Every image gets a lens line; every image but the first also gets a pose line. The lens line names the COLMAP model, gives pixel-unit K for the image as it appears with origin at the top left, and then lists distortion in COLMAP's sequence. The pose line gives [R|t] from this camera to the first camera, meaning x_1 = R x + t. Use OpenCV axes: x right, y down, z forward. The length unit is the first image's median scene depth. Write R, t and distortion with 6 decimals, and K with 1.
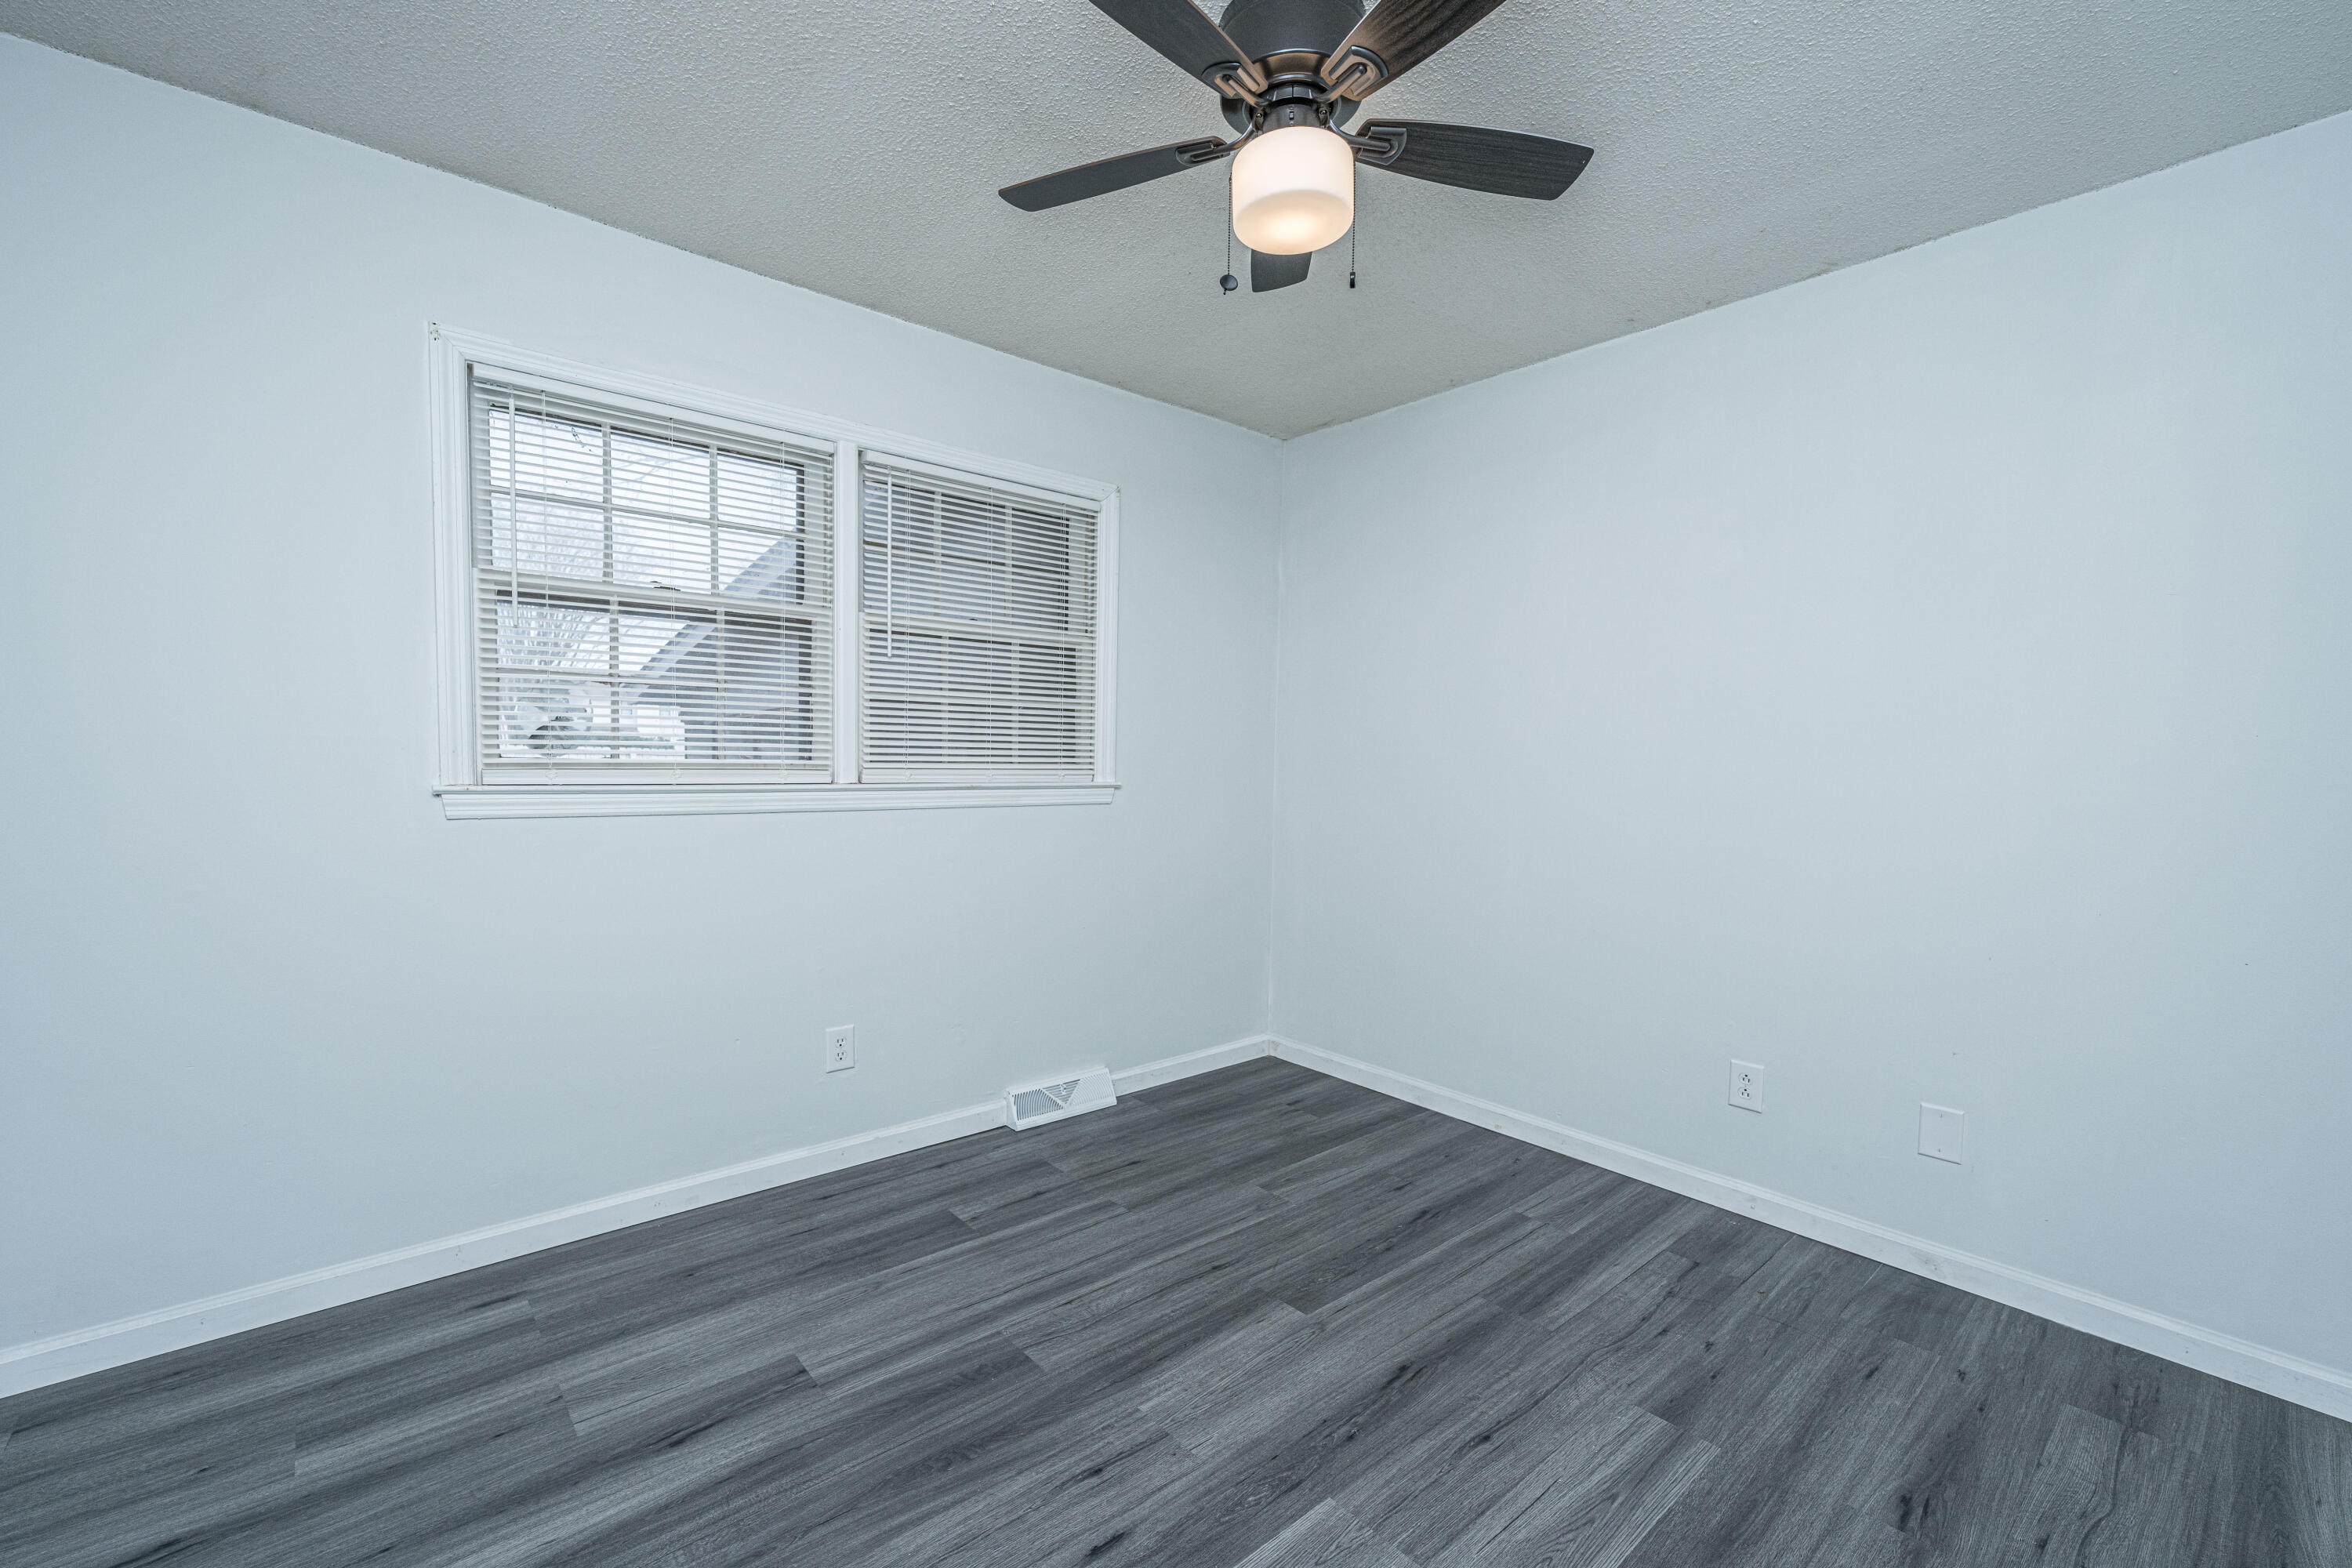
lens RADIAL K [[953.4, 0, 1174.5], [0, 953.4, 792.6], [0, 0, 1]] dist [0.001029, 0.000129]
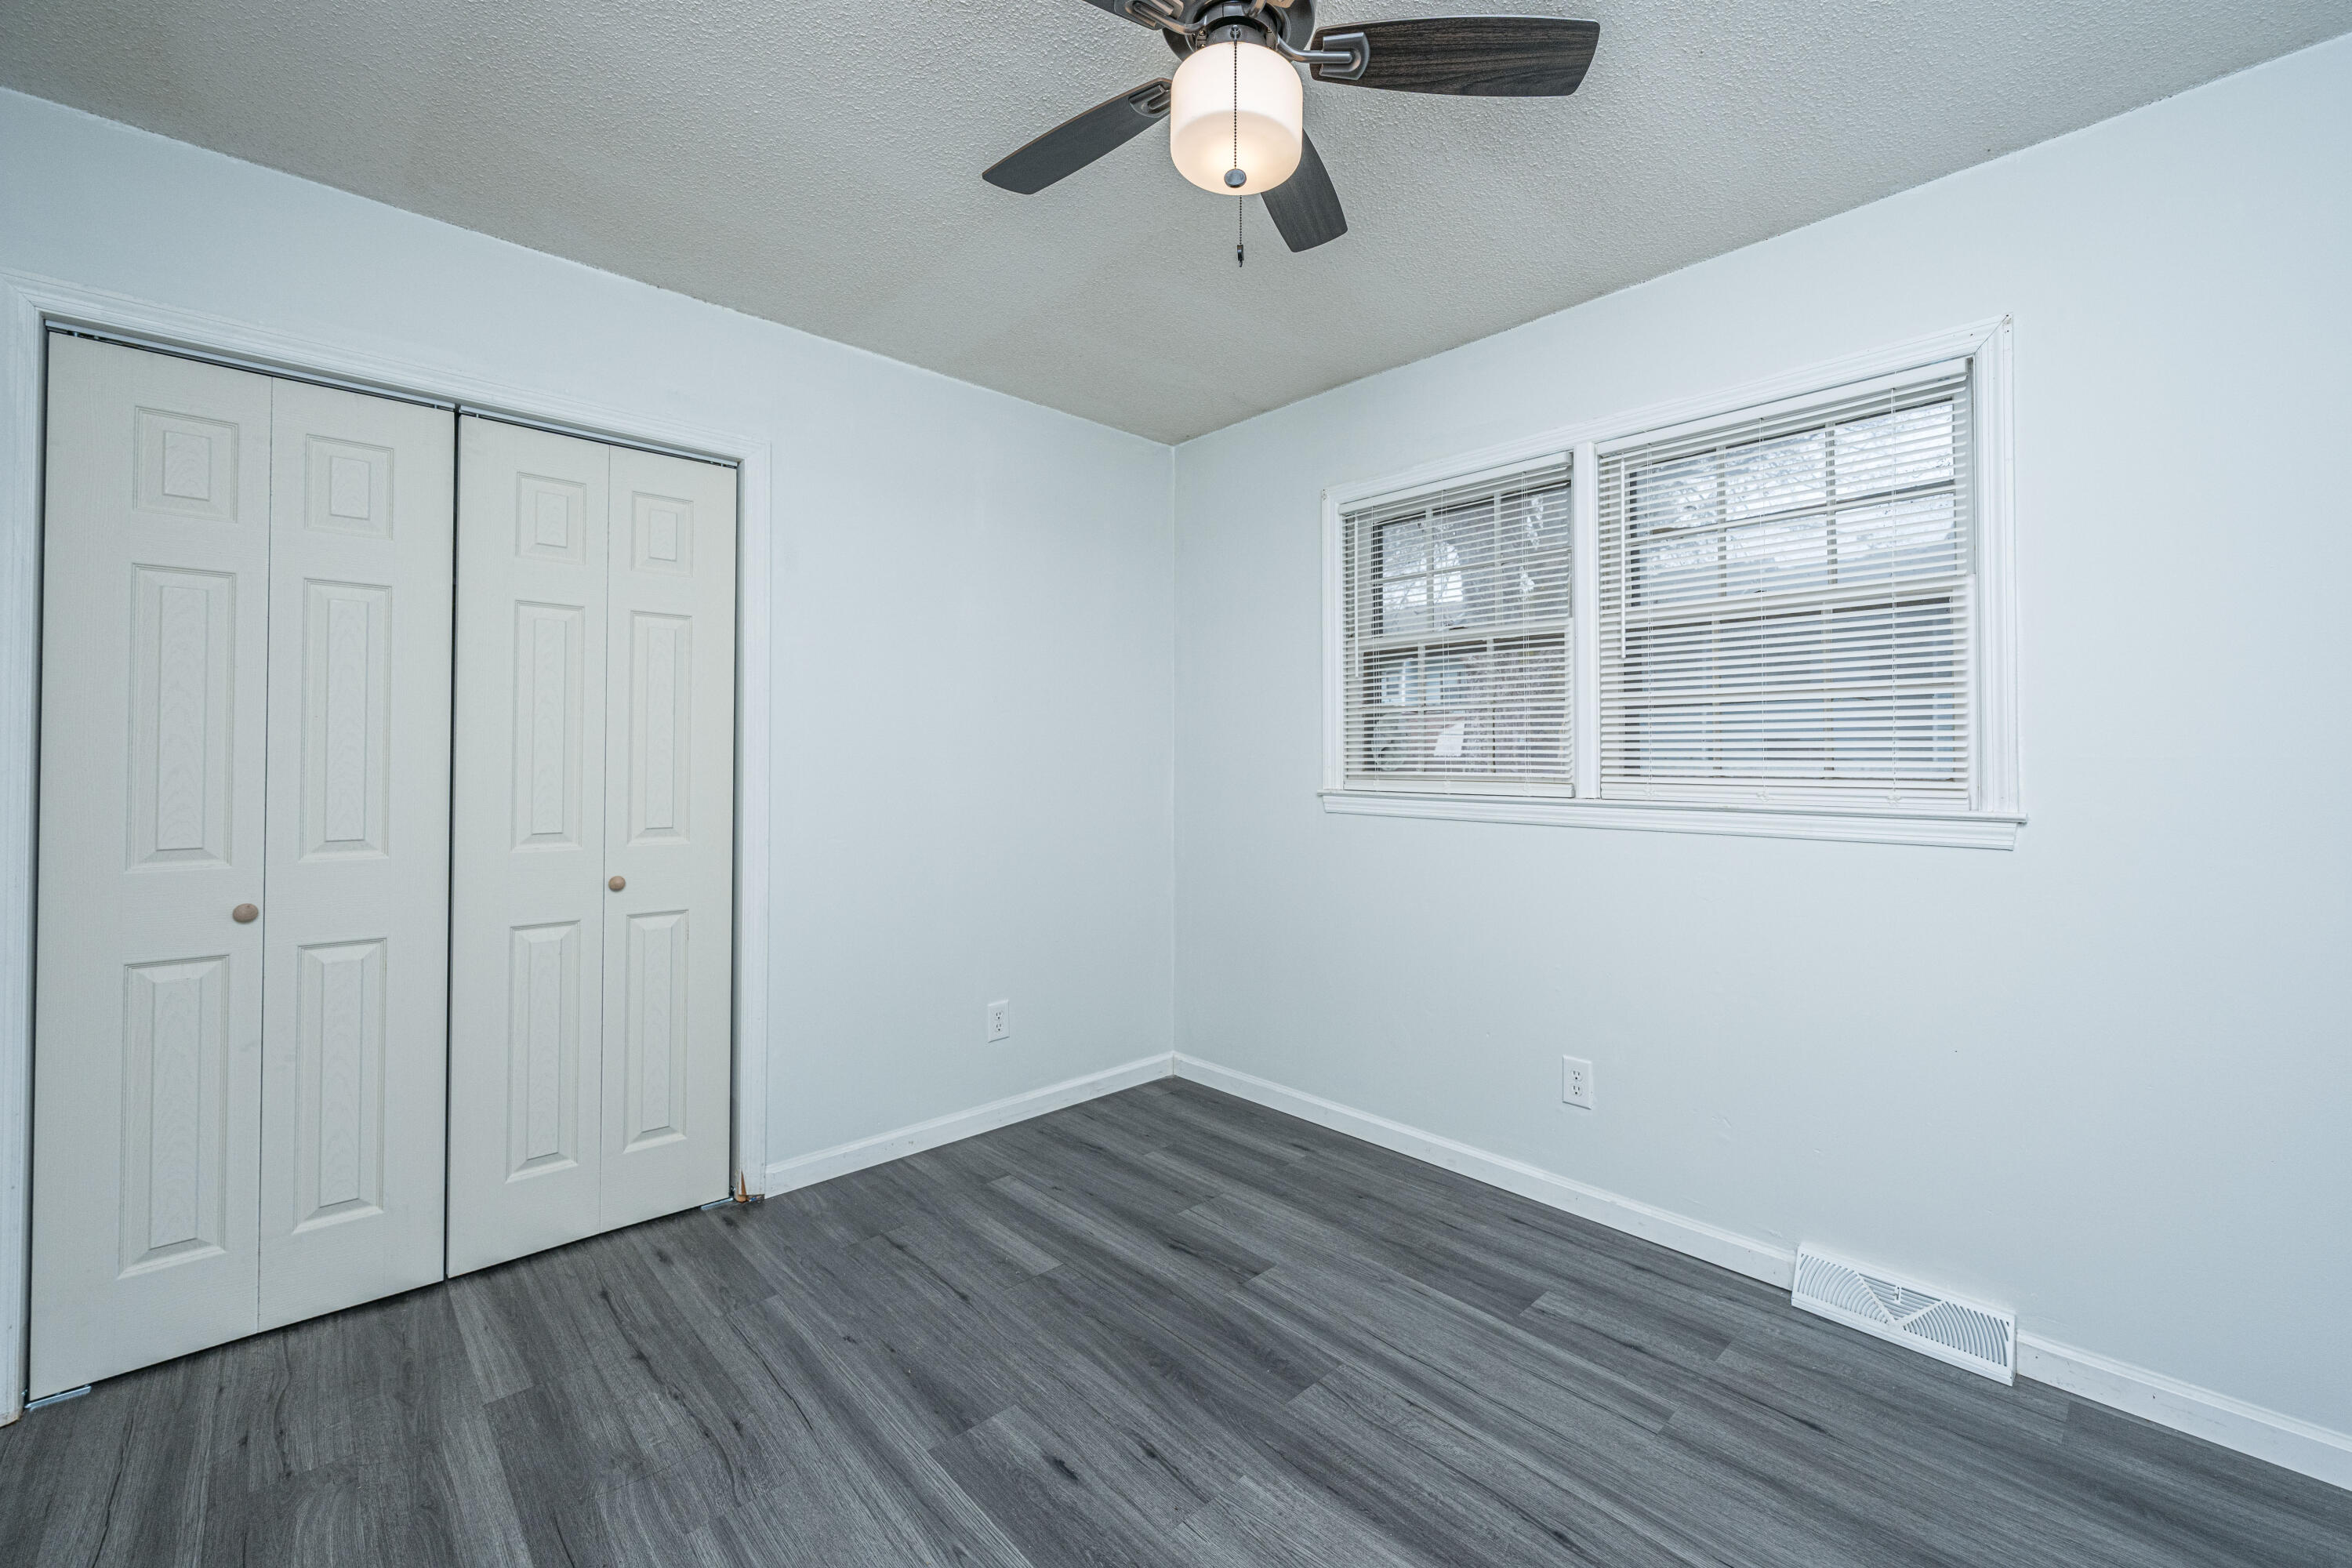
lens RADIAL K [[953.4, 0, 1175.4], [0, 953.4, 764.0], [0, 0, 1]] dist [0.001029, 0.000129]
pose [[0.063489, -0.010716, -0.997925, 0.691794], [-0.040518, 0.999090, -0.013306, -0.017636], [0.997160, 0.041279, 0.062997, 0.668282]]
